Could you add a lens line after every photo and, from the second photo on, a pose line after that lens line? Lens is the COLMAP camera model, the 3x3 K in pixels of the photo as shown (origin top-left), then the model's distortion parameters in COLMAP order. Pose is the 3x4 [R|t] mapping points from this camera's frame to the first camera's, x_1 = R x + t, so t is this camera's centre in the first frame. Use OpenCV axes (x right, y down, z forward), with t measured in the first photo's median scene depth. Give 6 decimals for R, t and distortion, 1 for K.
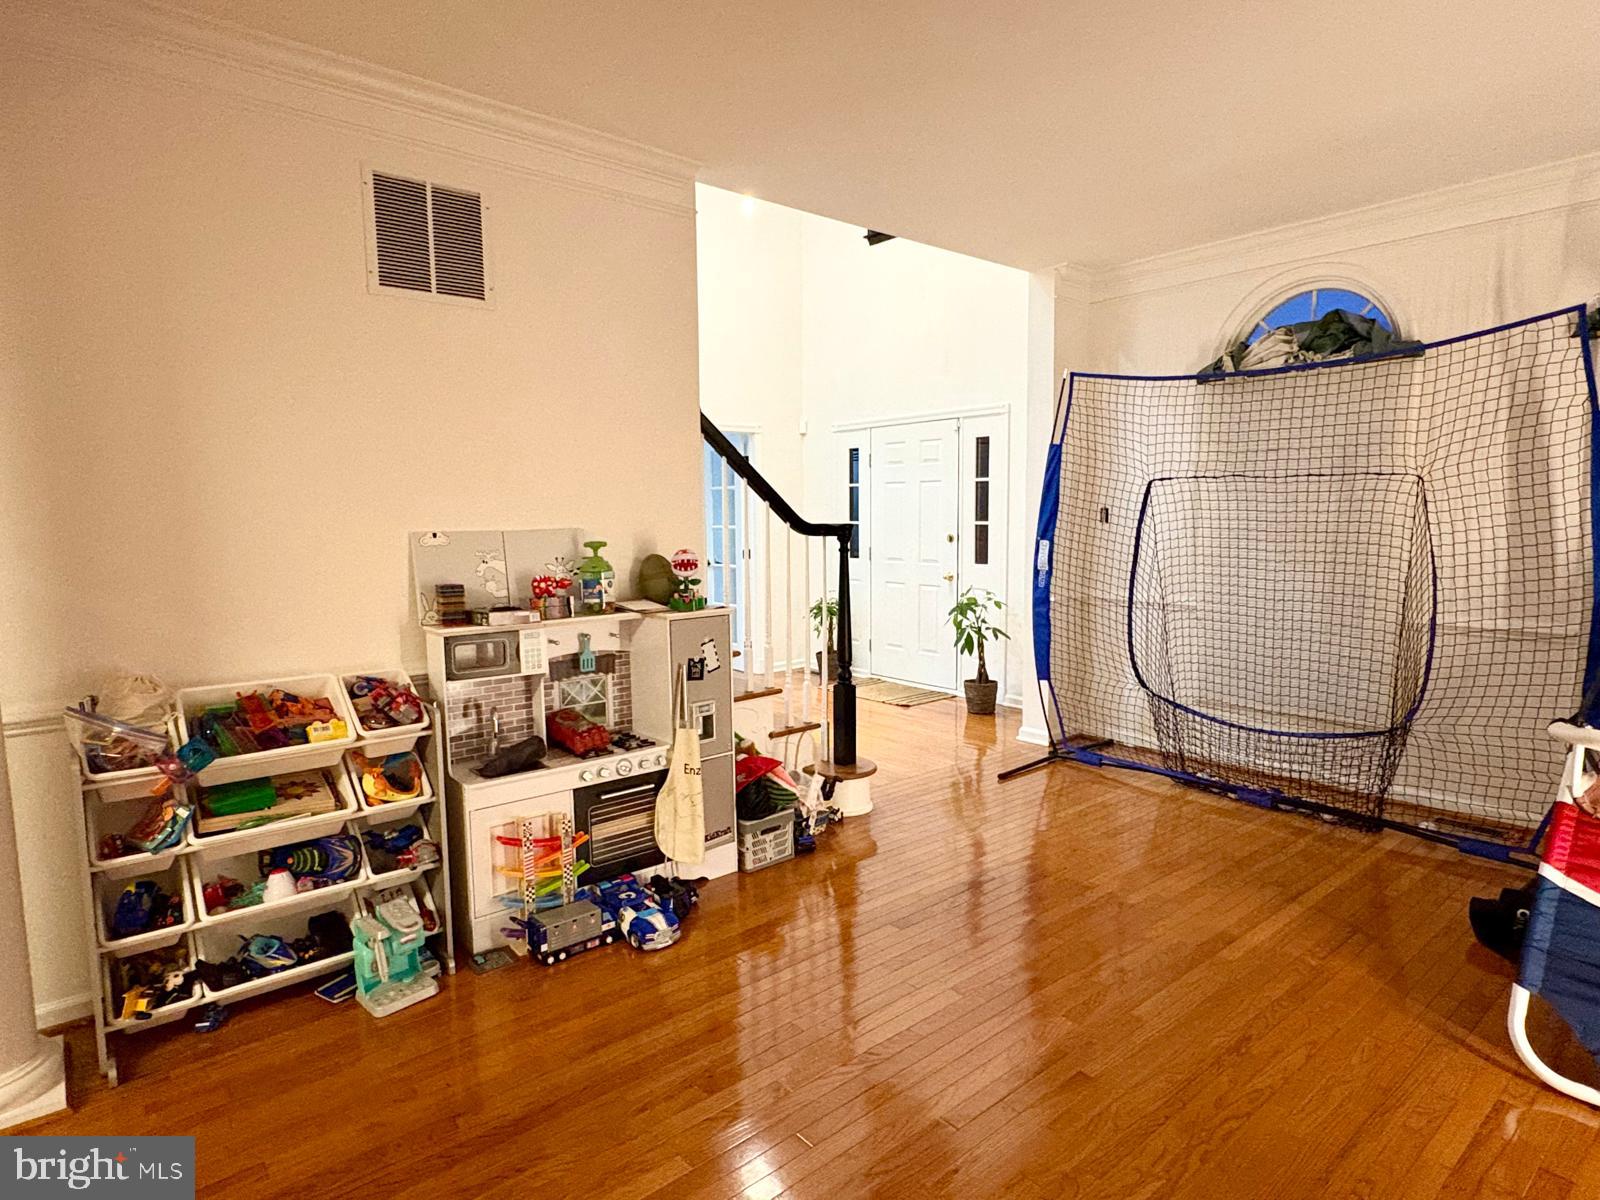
lens RADIAL K [[886.1, 0, 792.0], [0, 886.1, 601.1], [0, 0, 1]] dist [-0.005908, 0.005469]
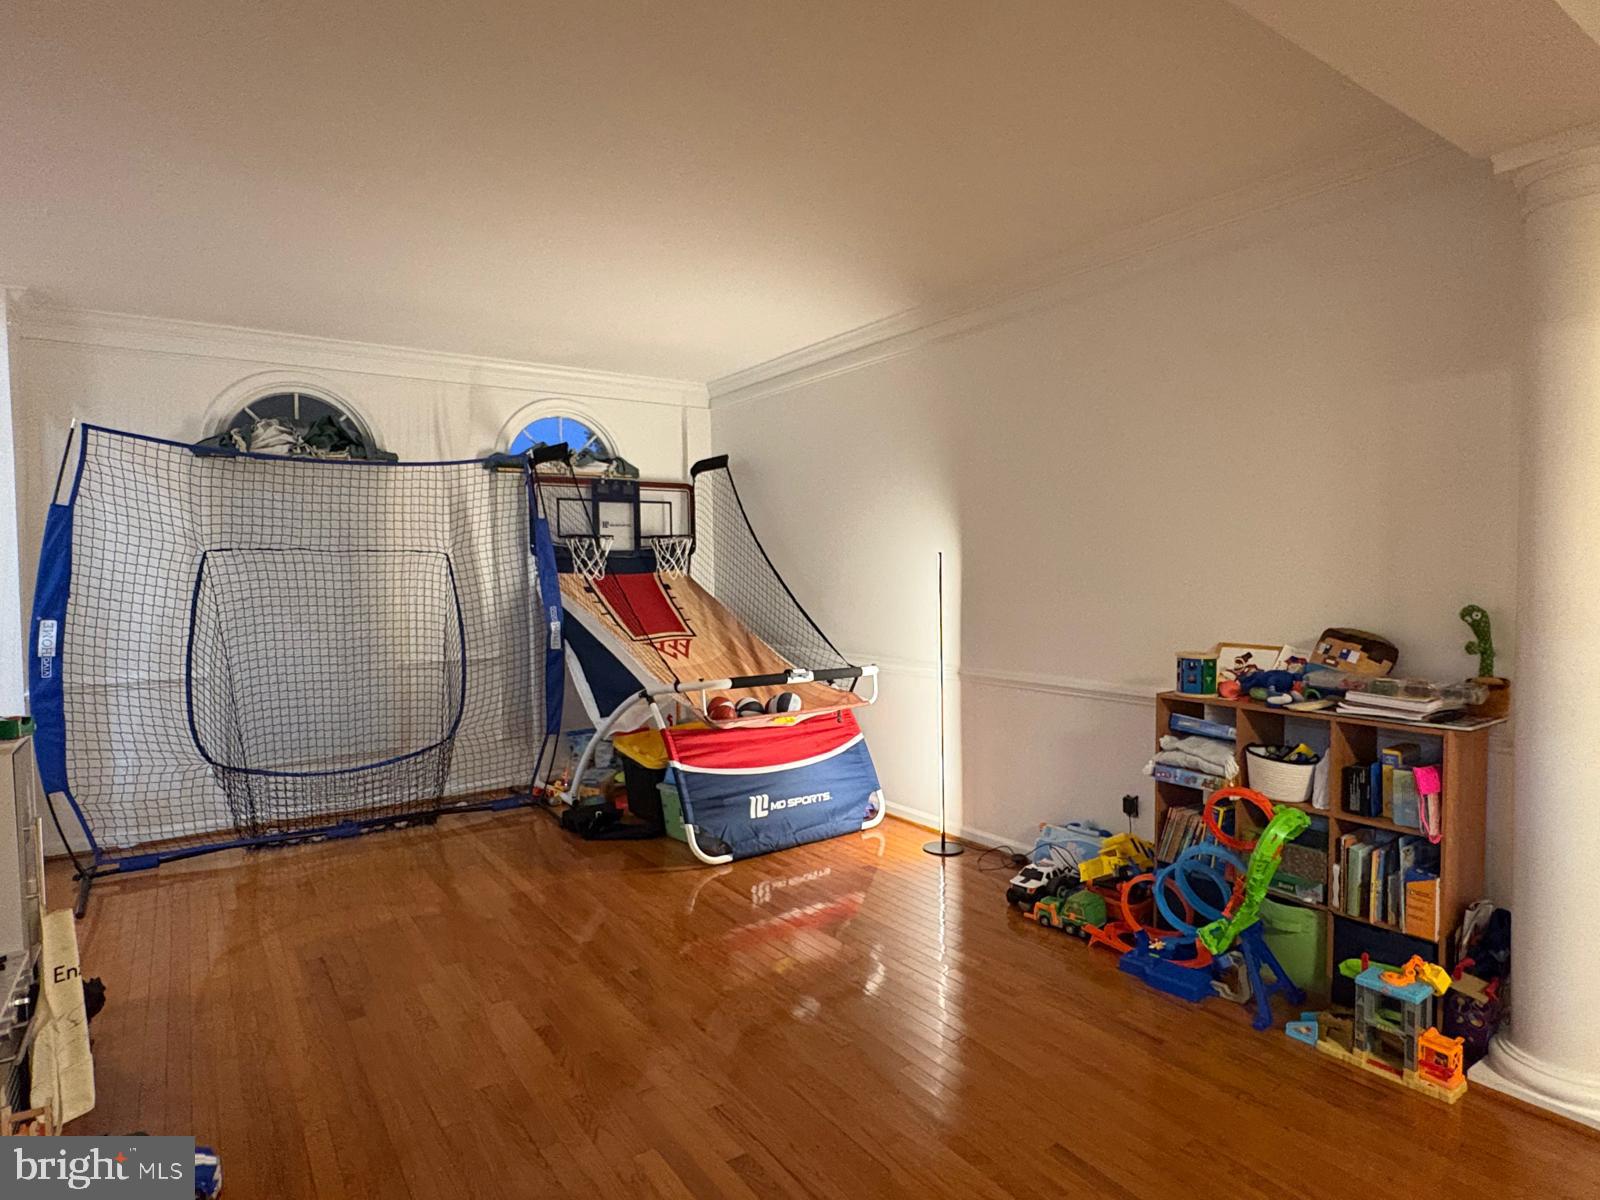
lens RADIAL K [[886.1, 0, 792.4], [0, 886.1, 601.6], [0, 0, 1]] dist [-0.005908, 0.005469]
pose [[0.096953, -0.029724, 0.994845, -0.636830], [0.115049, 0.993188, 0.018462, -0.029594], [-0.988617, 0.112666, 0.099713, 0.330937]]
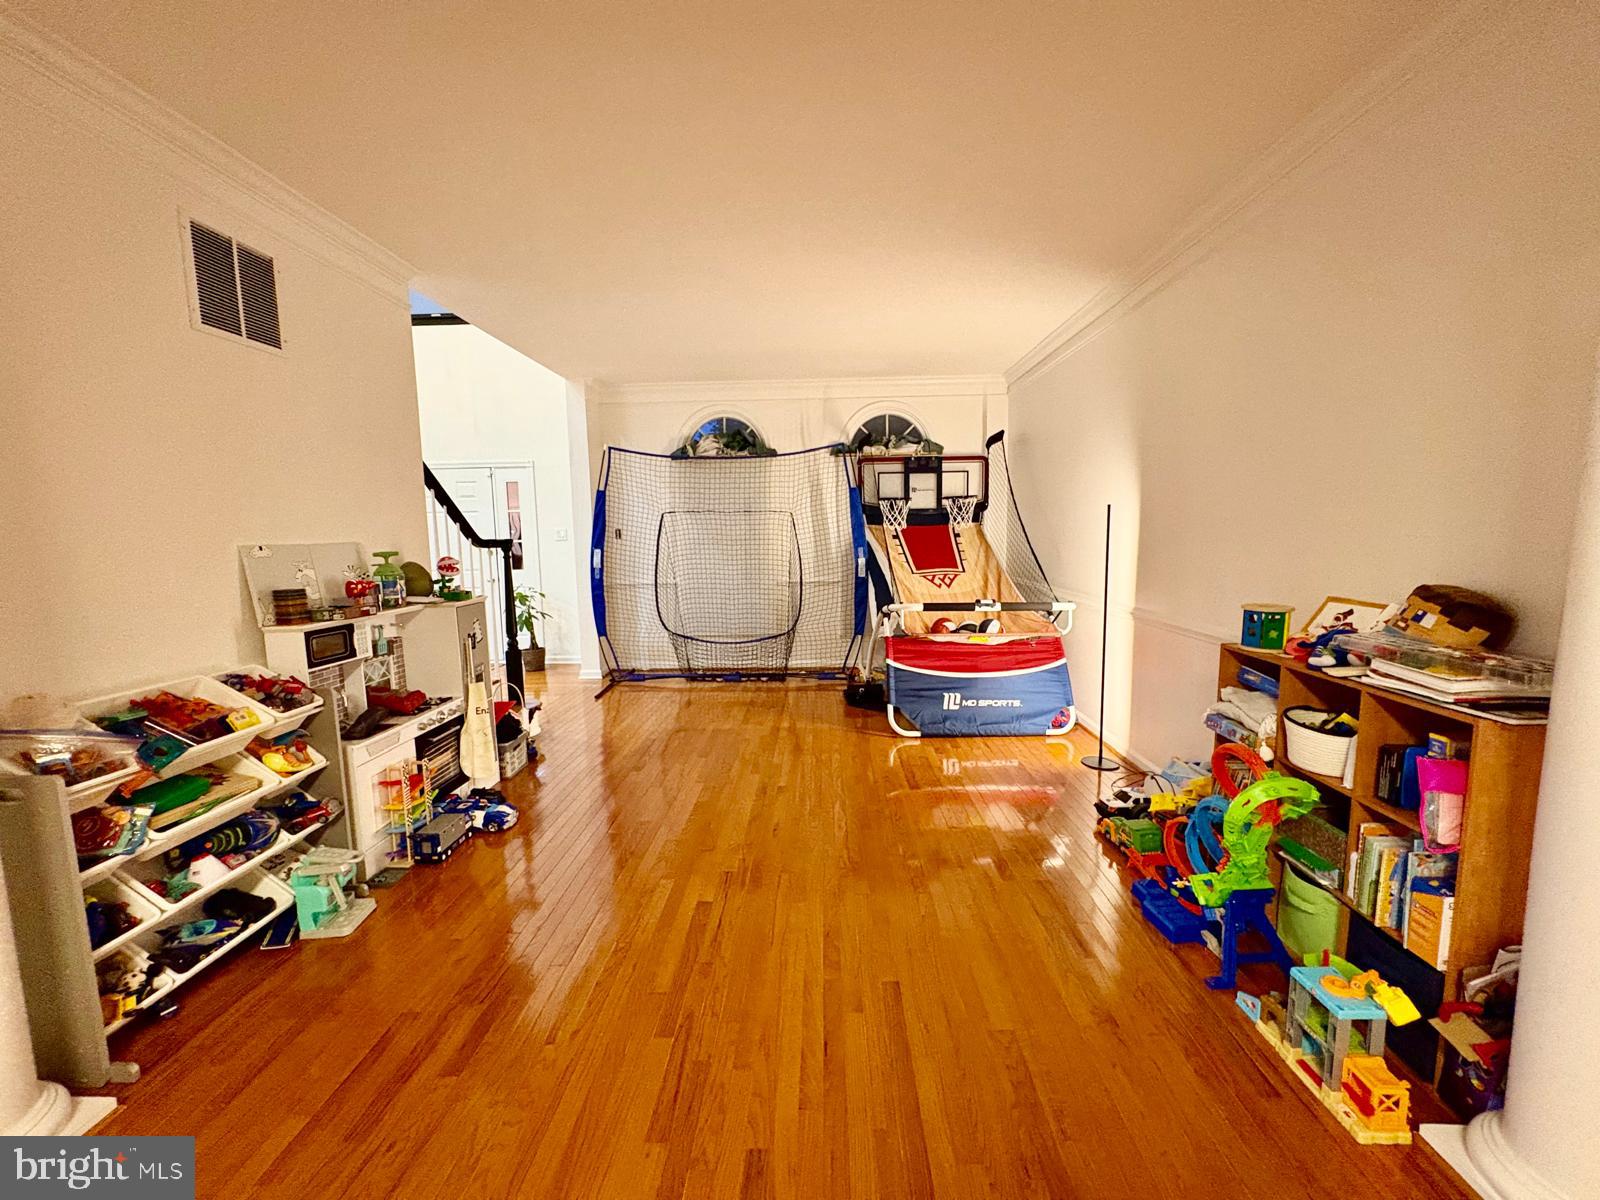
lens RADIAL K [[636.0, 0, 793.9], [0, 636.0, 596.0], [0, 0, 1]] dist [0.002443, -0.000209]
pose [[0.670854, -0.079182, 0.737350, -0.463750], [0.086812, 0.995832, 0.027957, 0.020131], [-0.736491, 0.045255, 0.674932, -0.055828]]
